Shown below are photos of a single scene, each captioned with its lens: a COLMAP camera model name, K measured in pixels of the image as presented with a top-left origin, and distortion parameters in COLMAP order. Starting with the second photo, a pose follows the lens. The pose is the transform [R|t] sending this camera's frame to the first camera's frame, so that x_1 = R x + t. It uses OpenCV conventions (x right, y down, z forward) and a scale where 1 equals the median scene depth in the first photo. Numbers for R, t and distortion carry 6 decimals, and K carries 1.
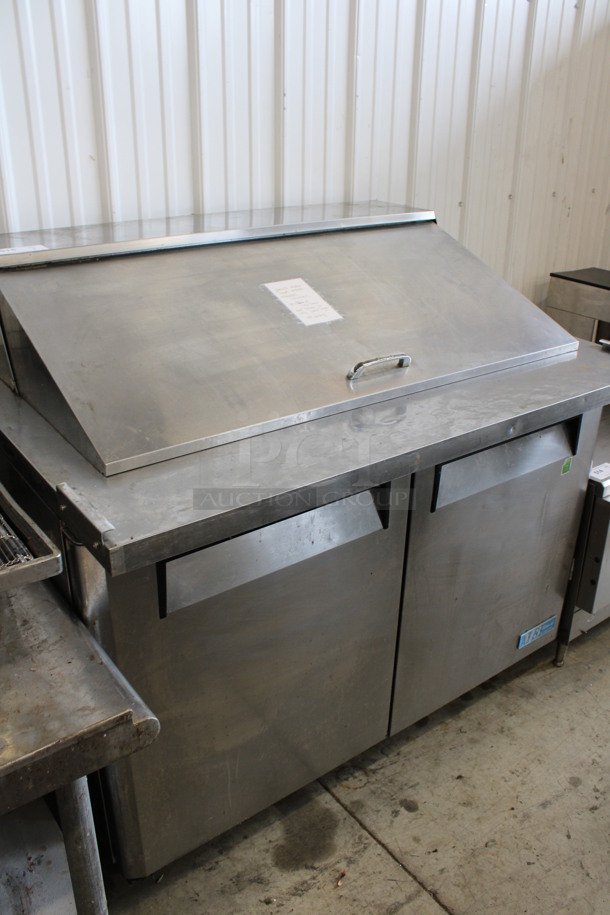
lens RADIAL K [[766.8, 0, 305.0], [0, 766.8, 457.5], [0, 0, 1]] dist [-0.226079, 0.139128]
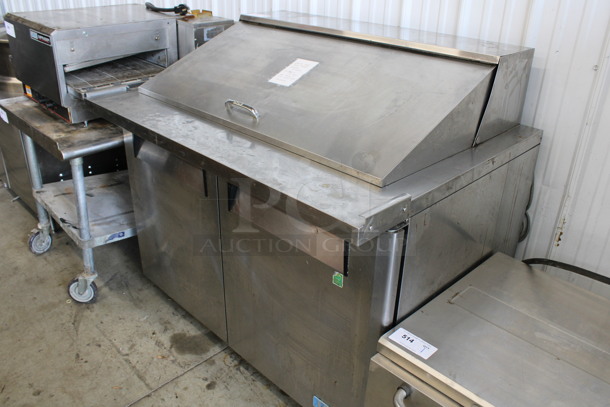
lens RADIAL K [[511.2, 0, 305.0], [0, 511.2, 203.5], [0, 0, 1]] dist [-0.226079, 0.139128]
pose [[0.136073, 0.436800, -0.889208, 1.026092], [-0.443158, 0.829588, 0.339698, -0.334311], [0.886056, 0.347836, 0.306456, 0.765263]]
